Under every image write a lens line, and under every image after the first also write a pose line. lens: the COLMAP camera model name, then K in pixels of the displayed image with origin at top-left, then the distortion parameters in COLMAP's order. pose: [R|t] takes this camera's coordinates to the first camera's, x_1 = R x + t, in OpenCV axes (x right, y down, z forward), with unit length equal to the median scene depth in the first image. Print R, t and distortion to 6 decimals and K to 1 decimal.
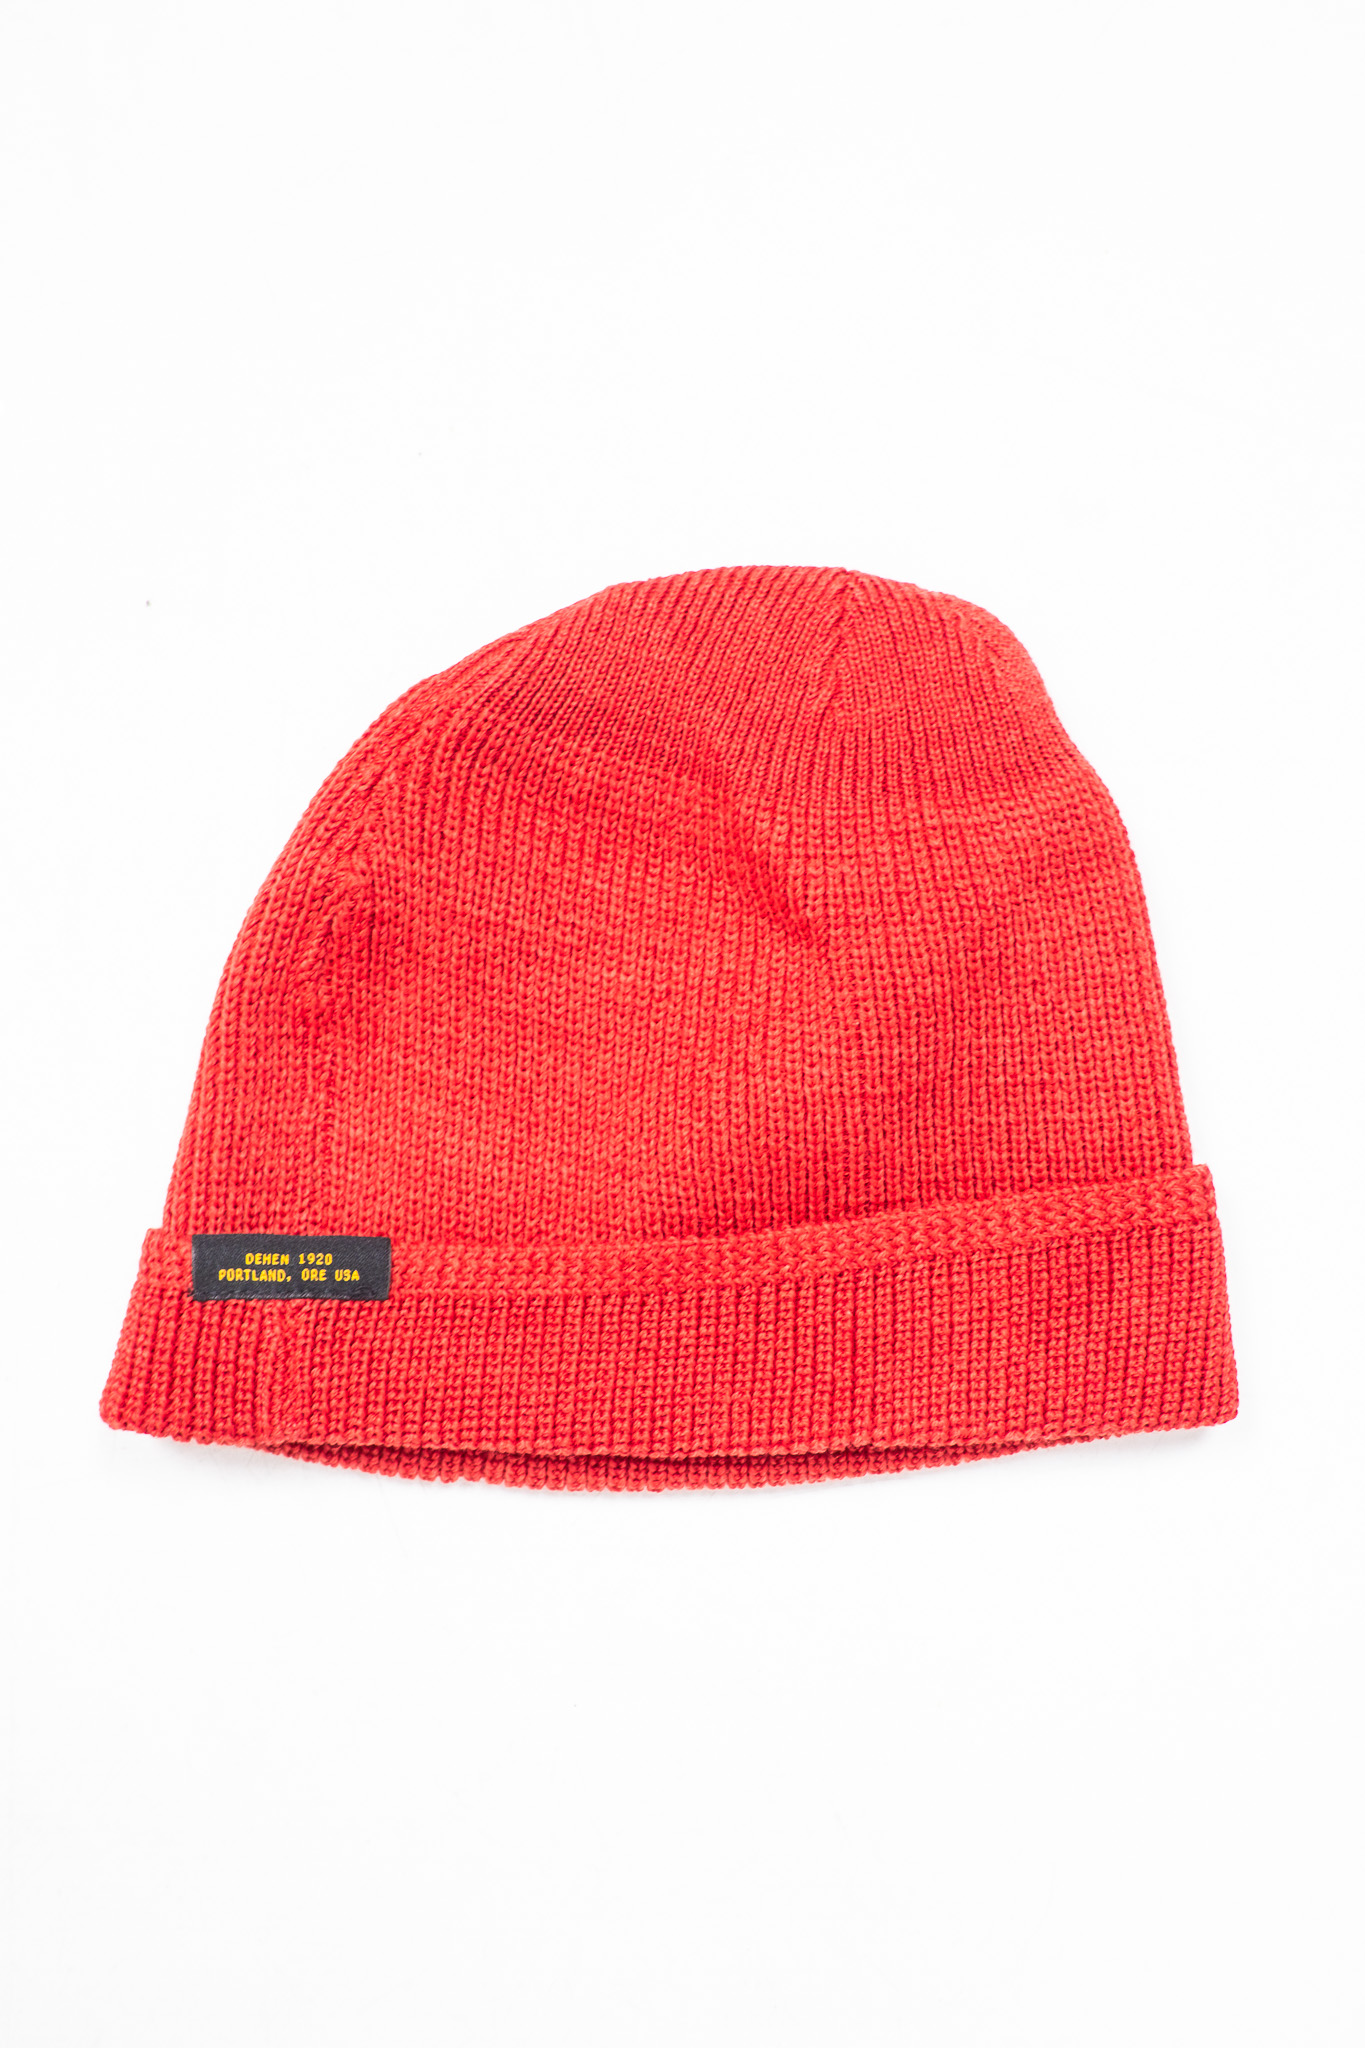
lens RADIAL K [[2102.8, 0, 682.5], [0, 2102.8, 1024.0], [0, 0, 1]] dist [0.072353, -0.099423]
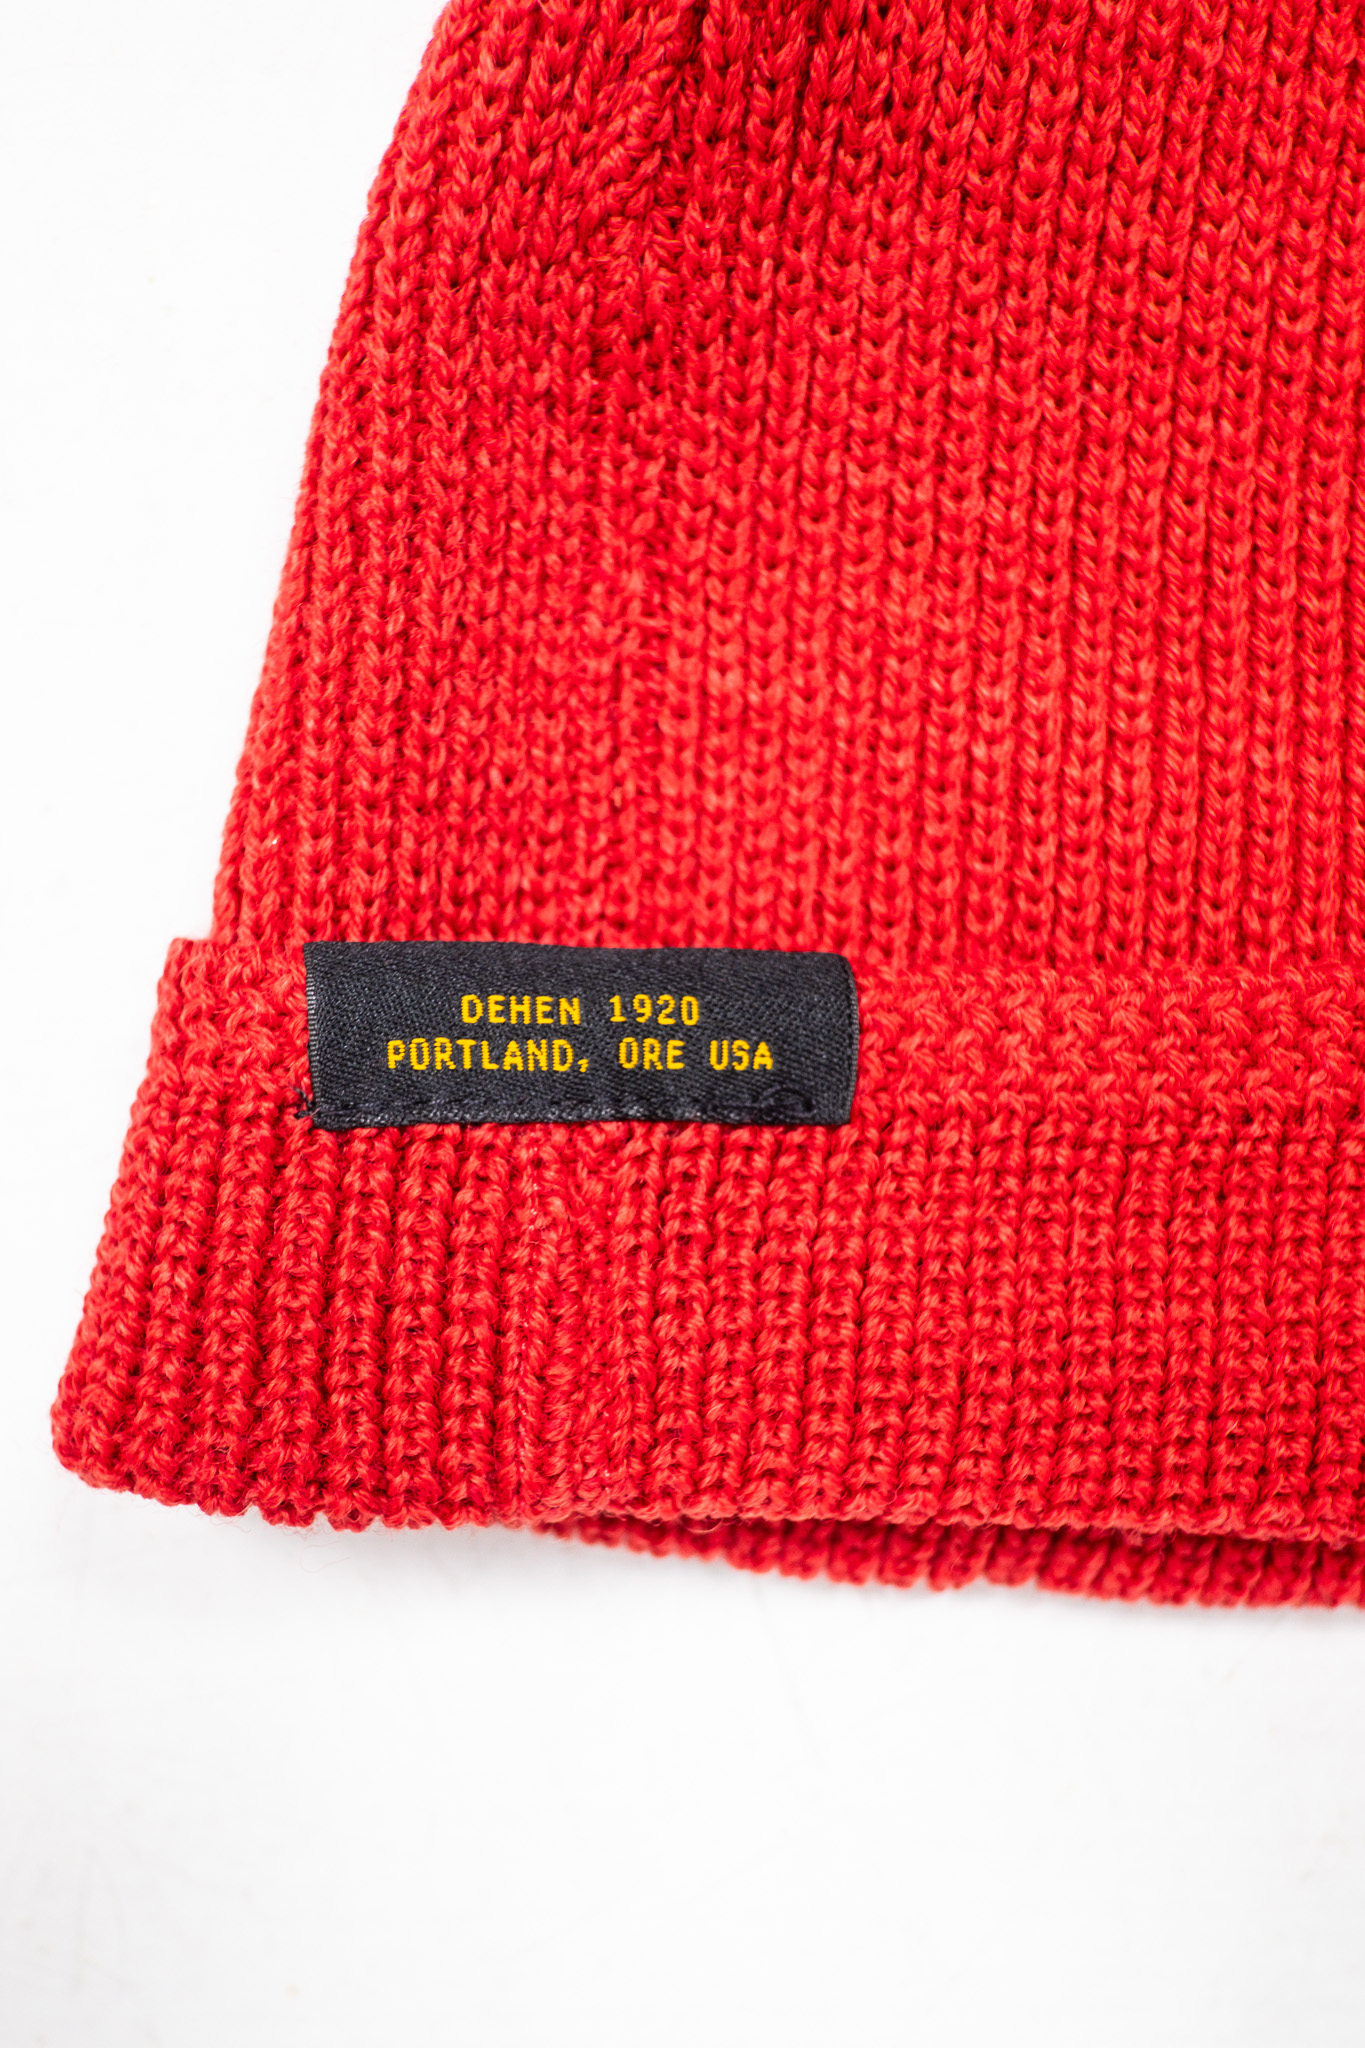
lens RADIAL K [[2102.8, 0, 682.5], [0, 2102.8, 1024.0], [0, 0, 1]] dist [0.072353, -0.099423]
pose [[0.999540, -0.008272, 0.029166, -0.178354], [0.006682, 0.998508, 0.054201, 0.093984], [-0.029571, -0.053981, 0.998104, 0.641095]]
